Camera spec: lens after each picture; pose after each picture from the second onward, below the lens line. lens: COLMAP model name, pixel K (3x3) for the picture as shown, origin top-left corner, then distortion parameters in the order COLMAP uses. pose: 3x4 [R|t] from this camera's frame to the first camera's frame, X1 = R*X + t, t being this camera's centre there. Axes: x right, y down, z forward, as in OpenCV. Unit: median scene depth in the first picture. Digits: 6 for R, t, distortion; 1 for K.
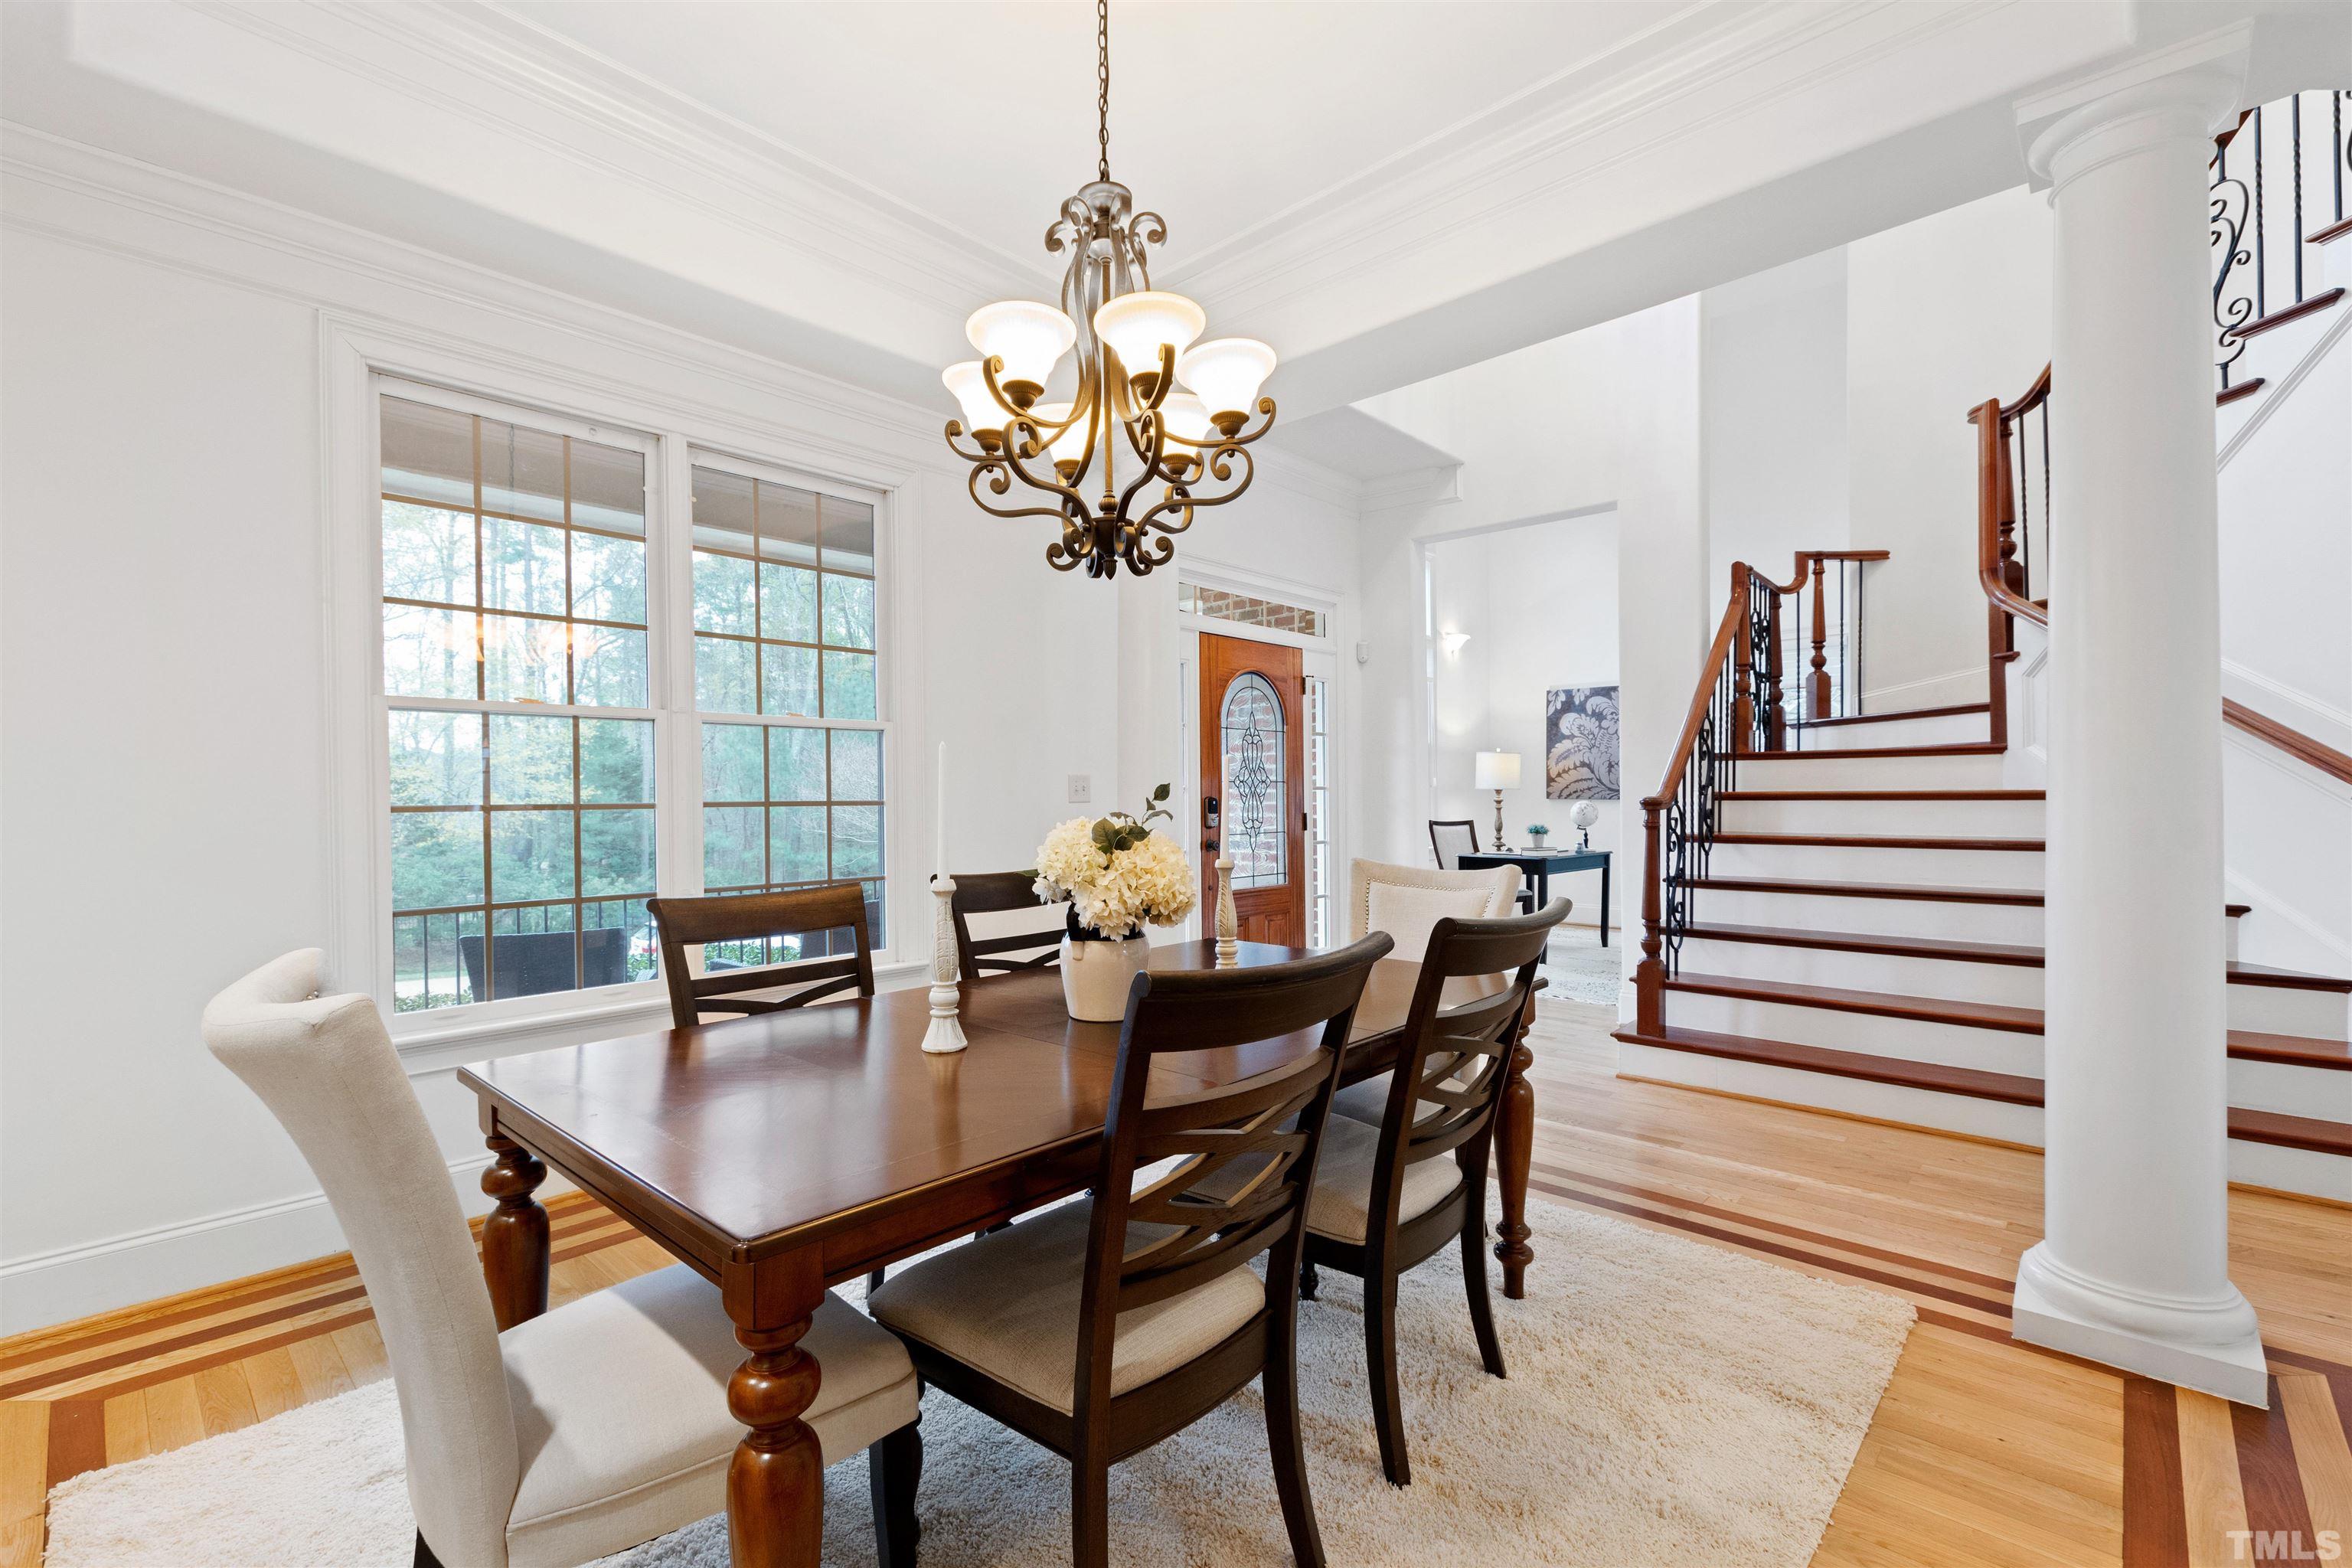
lens RADIAL K [[1019.9, 0, 1179.0], [0, 1019.9, 779.4], [0, 0, 1]] dist [0.006462, -0.003135]
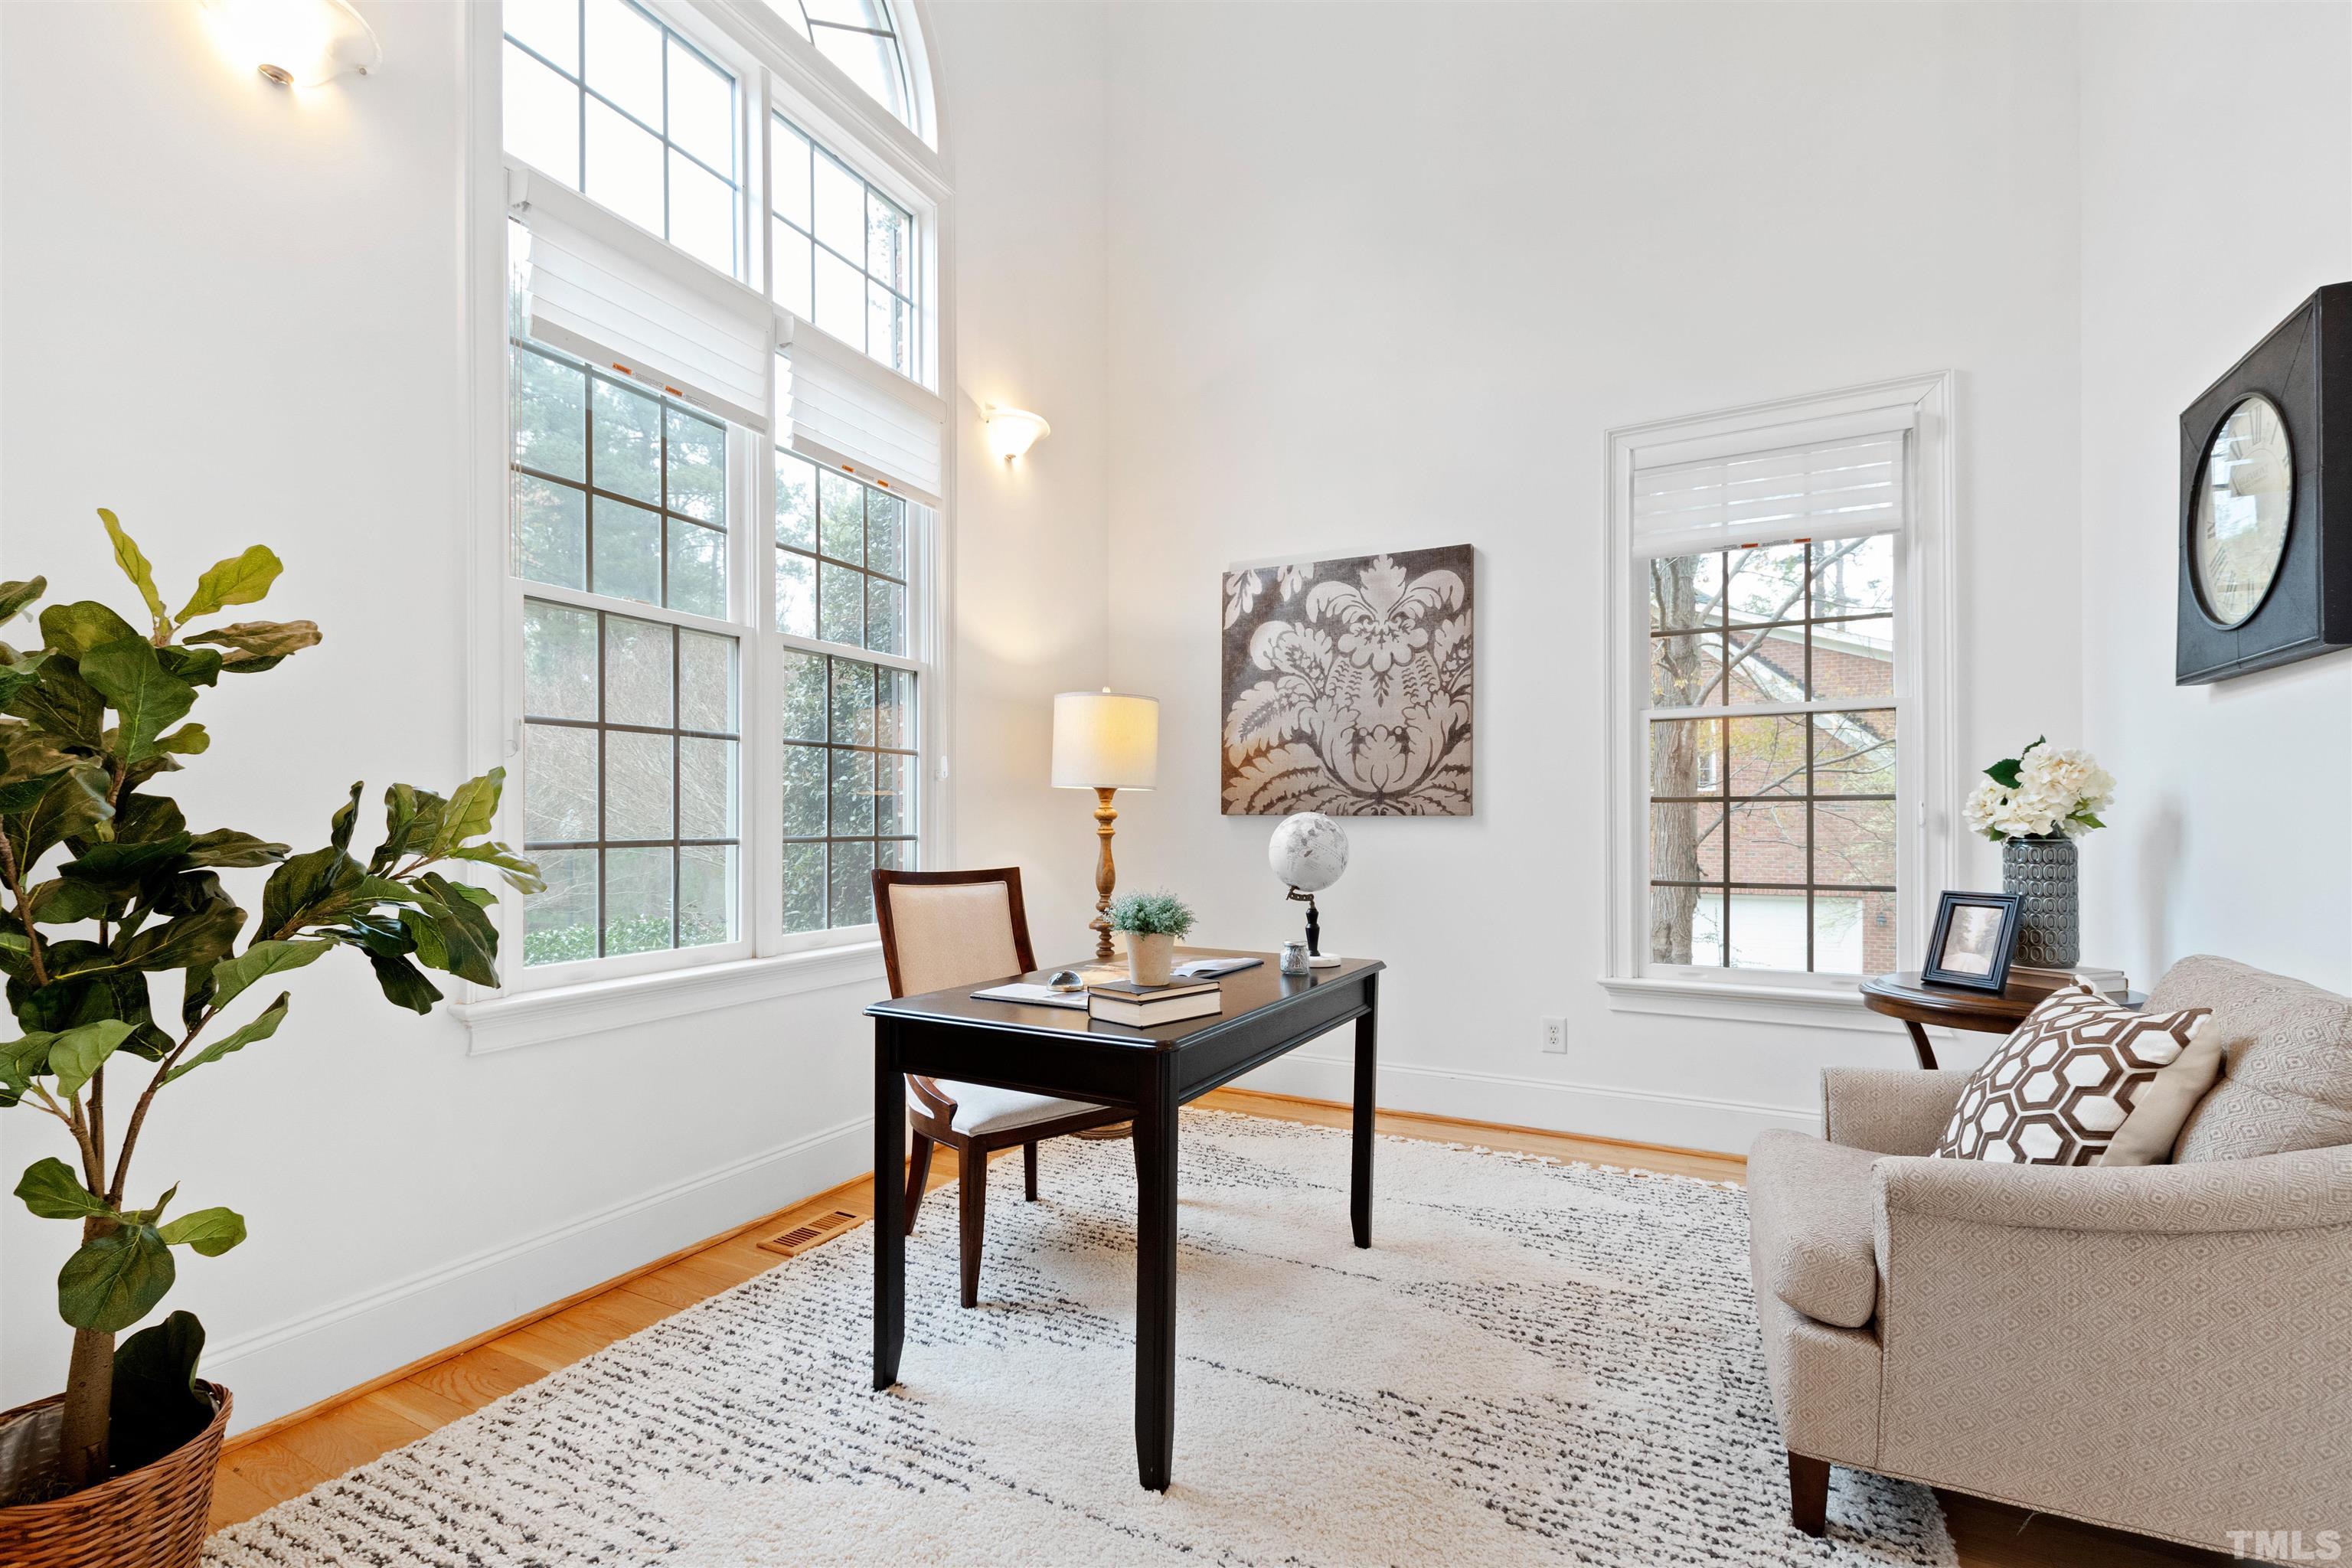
lens RADIAL K [[1019.9, 0, 1170.9], [0, 1019.9, 790.8], [0, 0, 1]] dist [0.006462, -0.003135]
pose [[0.964570, 0.012437, 0.263533, 0.225252], [-0.008164, 0.999817, -0.017301, 0.016996], [-0.263700, 0.014537, 0.964495, 0.586172]]
